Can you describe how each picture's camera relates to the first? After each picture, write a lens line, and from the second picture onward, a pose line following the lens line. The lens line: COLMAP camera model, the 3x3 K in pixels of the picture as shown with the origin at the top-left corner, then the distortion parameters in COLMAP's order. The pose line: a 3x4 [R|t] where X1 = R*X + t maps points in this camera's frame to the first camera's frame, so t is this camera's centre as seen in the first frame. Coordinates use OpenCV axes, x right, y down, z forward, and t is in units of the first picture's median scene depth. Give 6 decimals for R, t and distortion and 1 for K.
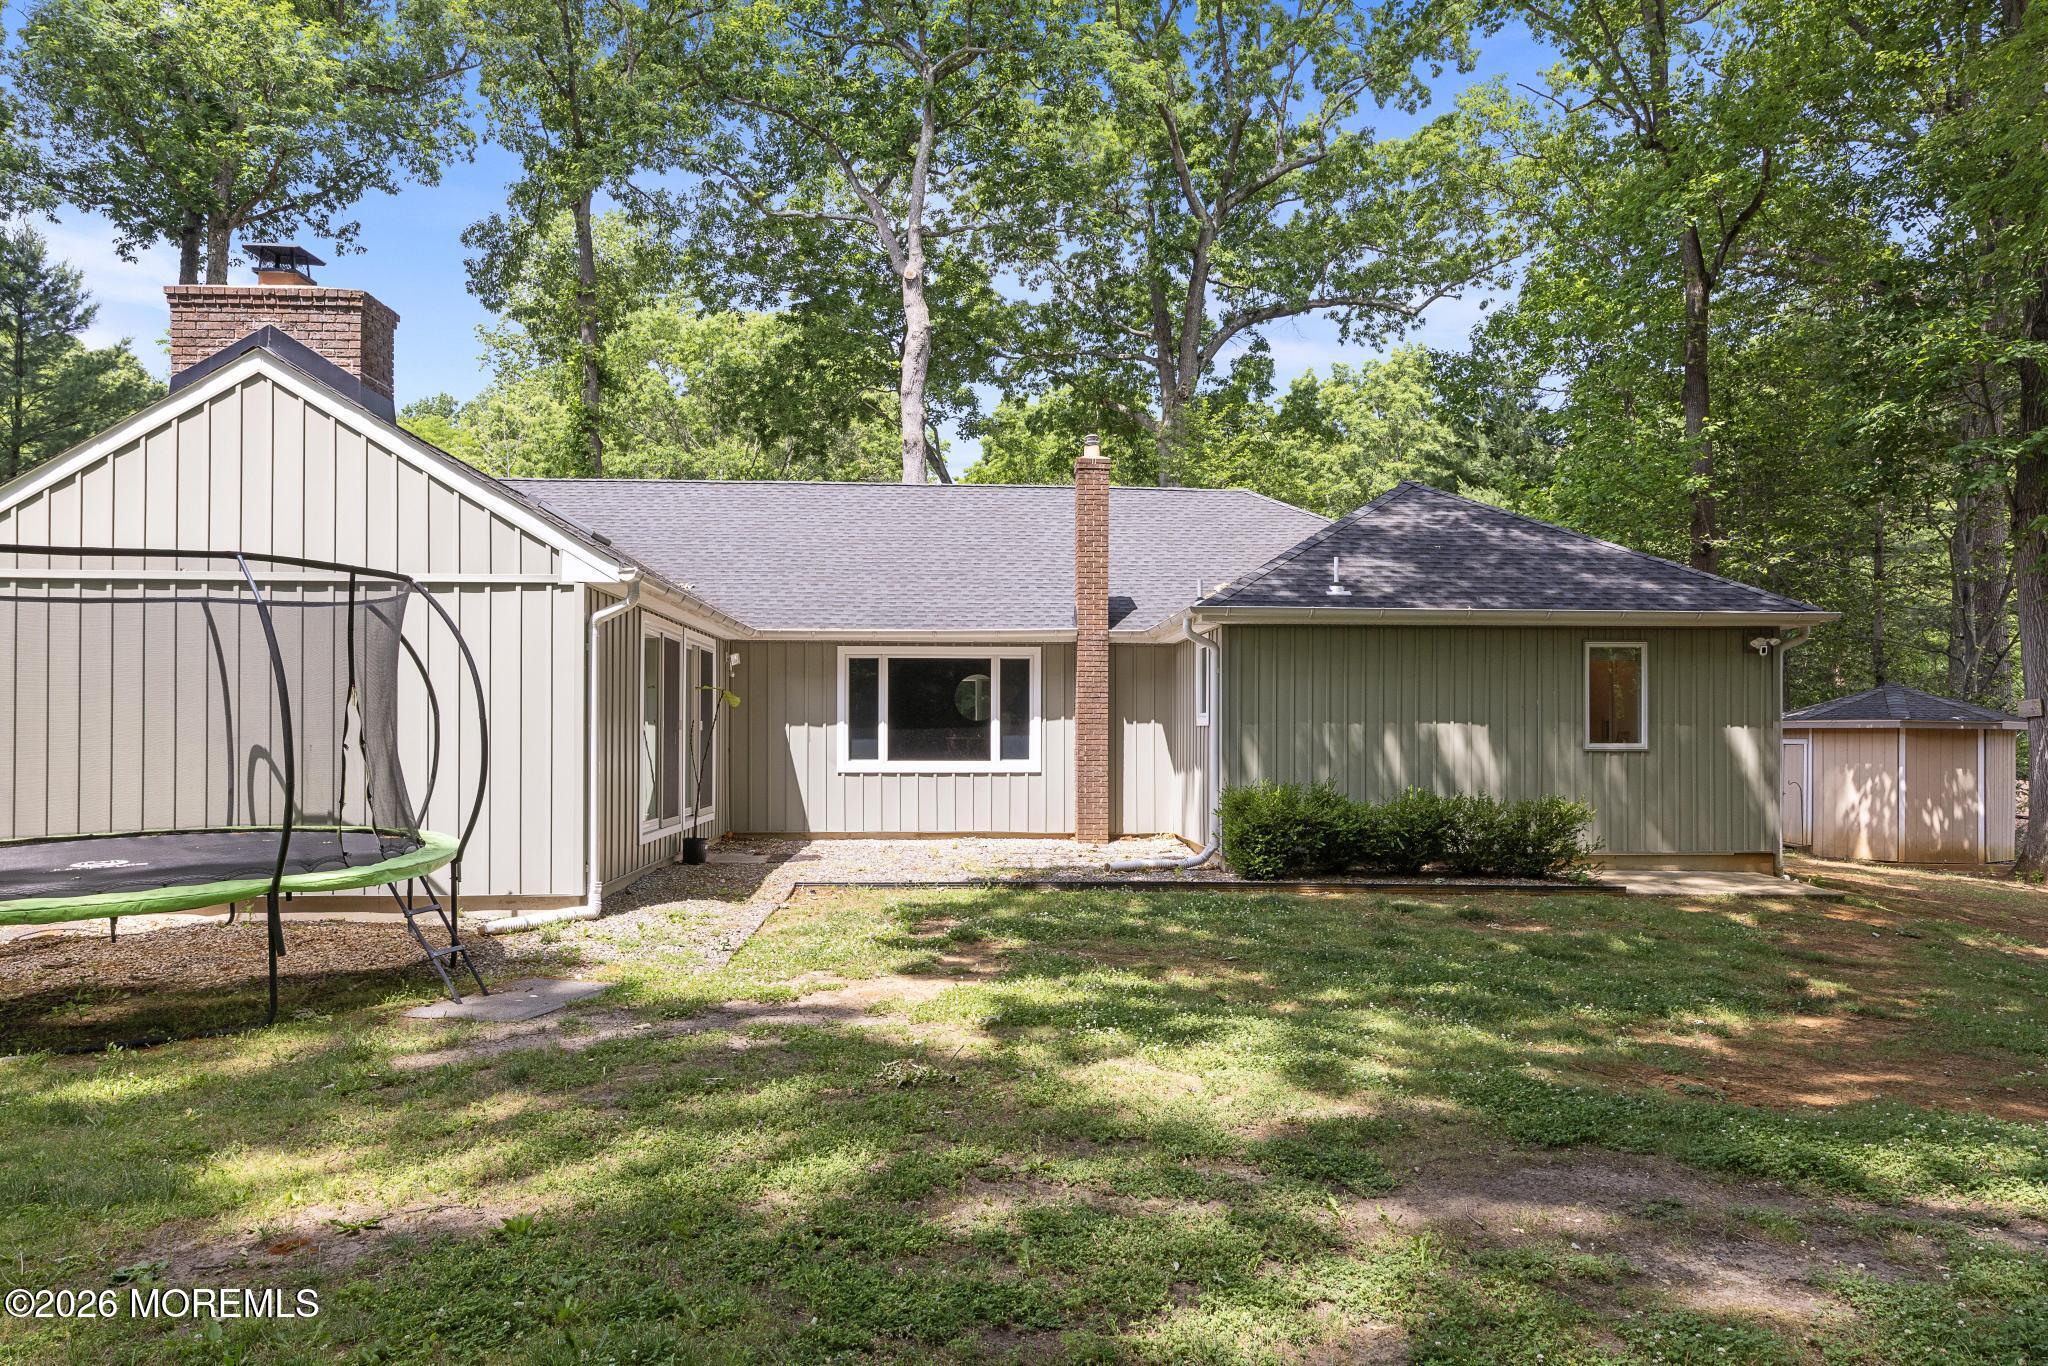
lens RADIAL K [[1421.8, 0, 1023.5], [0, 1421.8, 689.7], [0, 0, 1]] dist [0.009454, 0.001107]
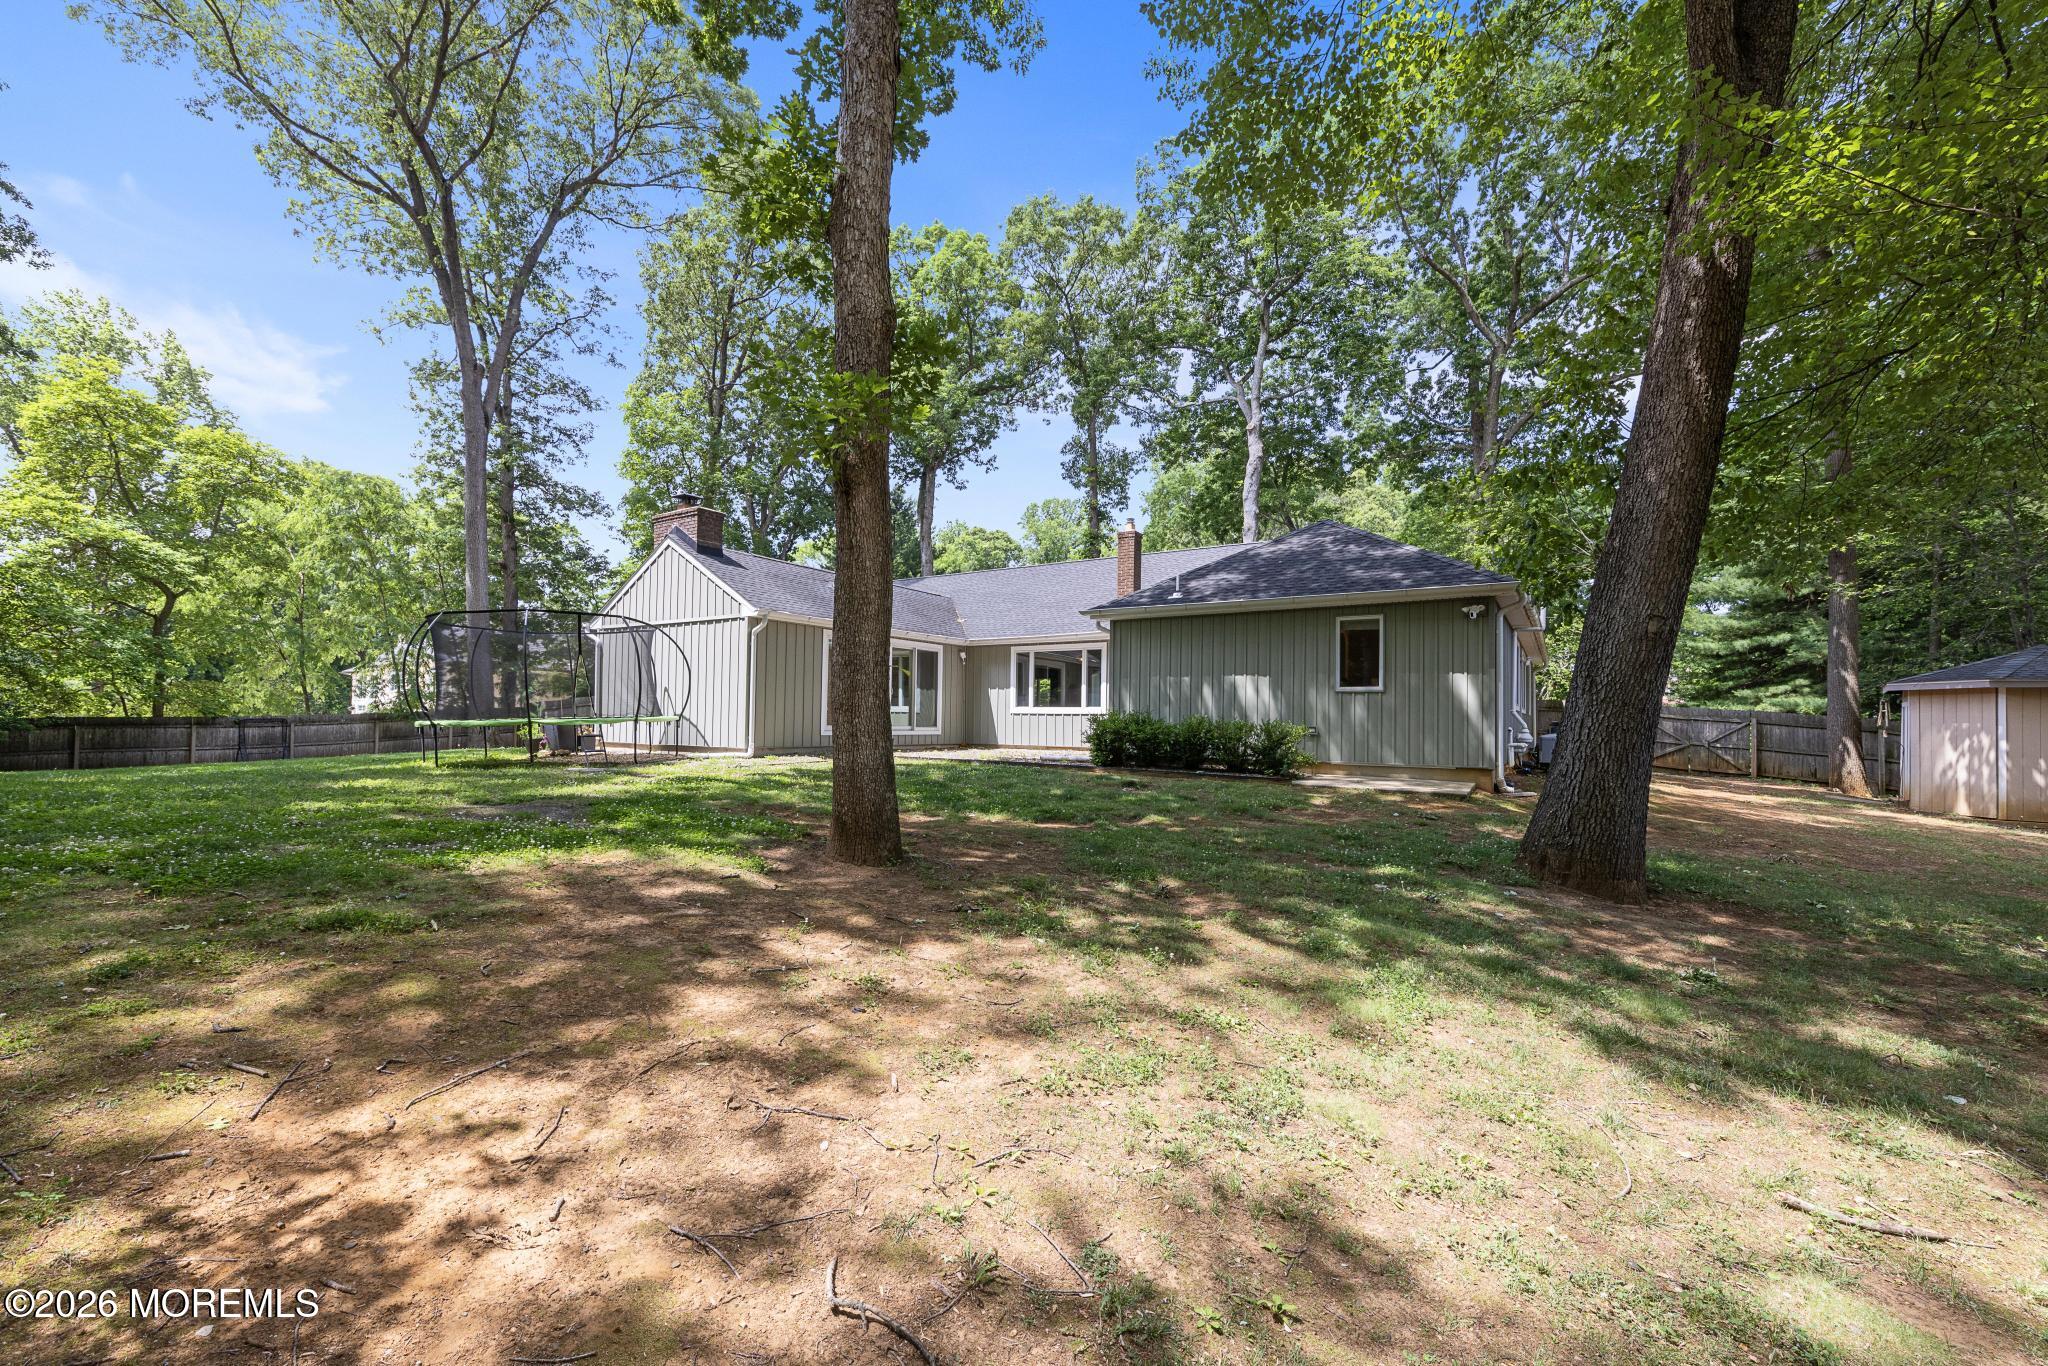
lens RADIAL K [[889.1, 0, 1025.3], [0, 889.1, 681.8], [0, 0, 1]] dist [-0.004524, -0.000134]
pose [[0.777288, -0.019884, -0.628831, 0.623441], [0.004476, 0.999650, -0.026076, 0.046978], [0.629129, 0.017454, 0.777105, 0.094563]]
